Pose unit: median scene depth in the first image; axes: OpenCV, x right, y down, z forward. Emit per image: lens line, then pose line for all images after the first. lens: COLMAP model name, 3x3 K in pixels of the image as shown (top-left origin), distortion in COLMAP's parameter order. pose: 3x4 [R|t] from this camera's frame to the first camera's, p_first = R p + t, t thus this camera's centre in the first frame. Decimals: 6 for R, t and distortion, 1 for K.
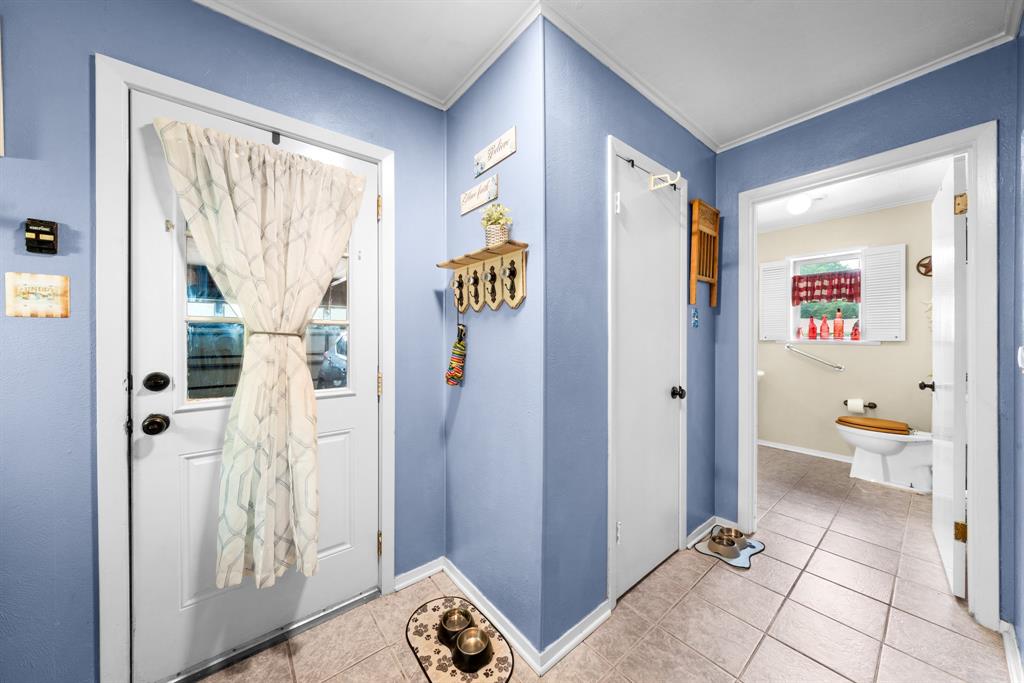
lens RADIAL K [[349.9, 0, 511.2], [0, 349.9, 344.6], [0, 0, 1]] dist [-0.002859, 0.000599]
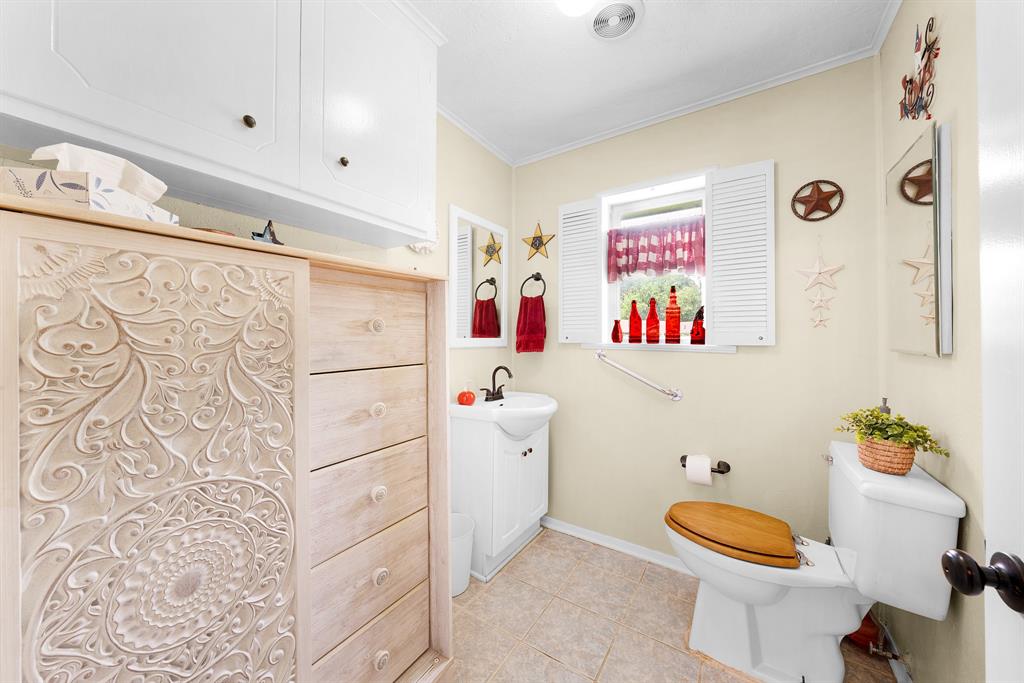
lens RADIAL K [[349.9, 0, 512.7], [0, 349.9, 342.0], [0, 0, 1]] dist [-0.002859, 0.000599]
pose [[0.958238, 0.006617, 0.285896, 0.539669], [-0.002366, 0.999882, -0.015210, -0.006203], [-0.285963, 0.013898, 0.958140, 0.546181]]
